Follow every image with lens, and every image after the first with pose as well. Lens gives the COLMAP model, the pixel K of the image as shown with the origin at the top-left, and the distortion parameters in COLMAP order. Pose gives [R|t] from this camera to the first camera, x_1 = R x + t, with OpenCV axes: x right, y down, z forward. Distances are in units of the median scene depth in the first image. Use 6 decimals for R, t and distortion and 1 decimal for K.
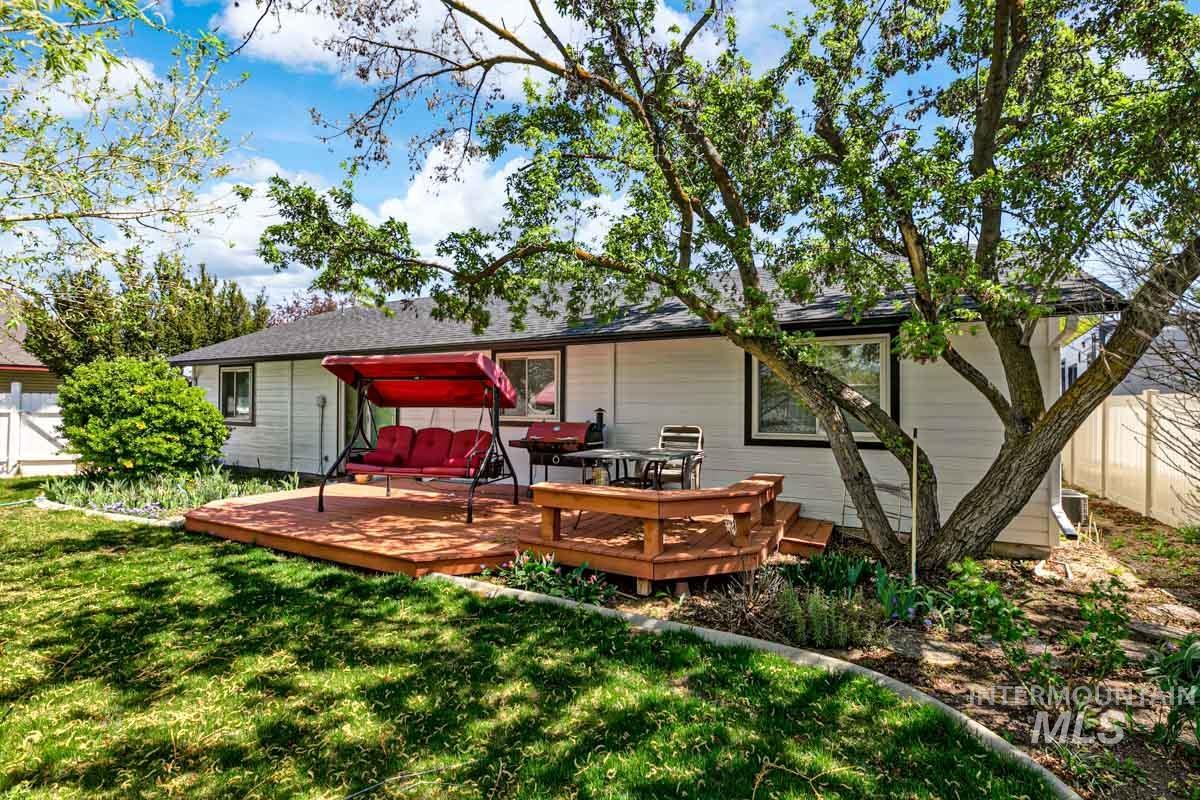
lens RADIAL K [[543.0, 0, 600.0], [0, 543.0, 400.0], [0, 0, 1]] dist [0.001819, 0.000425]
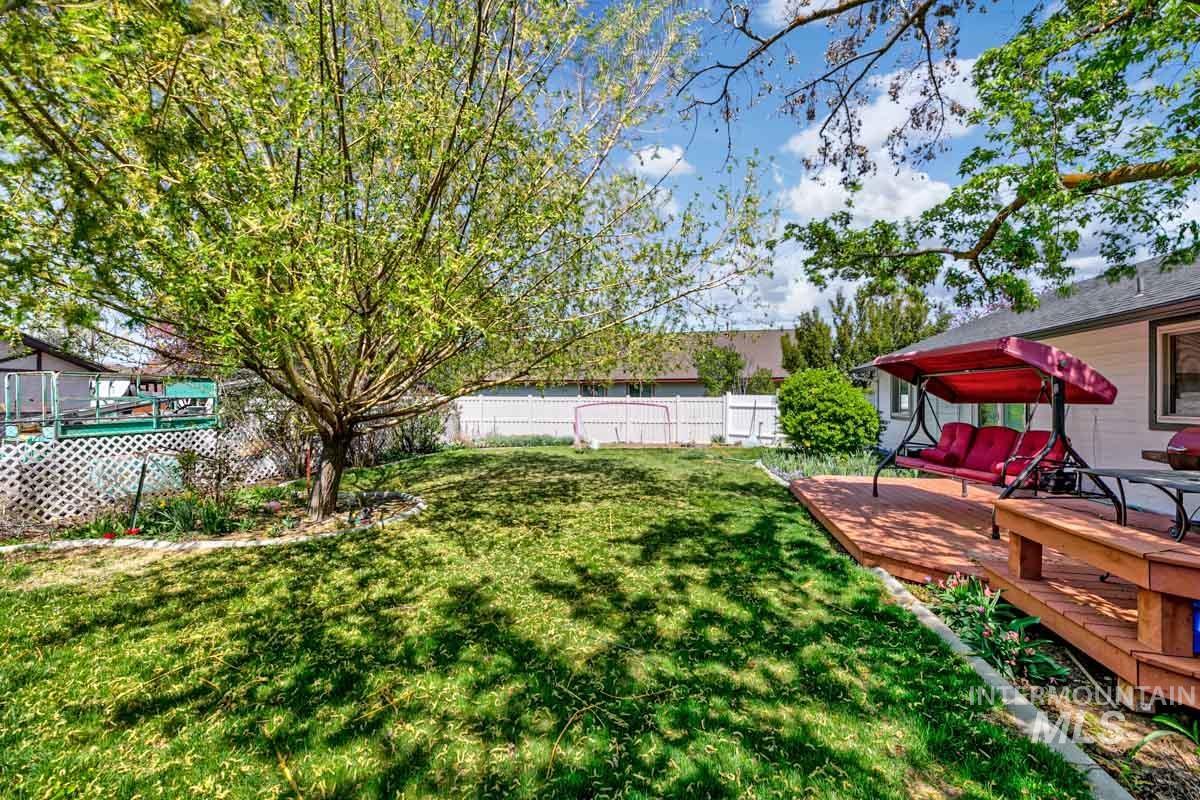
lens RADIAL K [[488.0, 0, 598.0], [0, 488.0, 394.0], [0, 0, 1]] dist [-0.000539, -0.000183]
pose [[0.273145, -0.018529, -0.961794, 0.206297], [0.008599, 0.999822, -0.016820, 0.004886], [0.961935, -0.003676, 0.273255, 0.127330]]
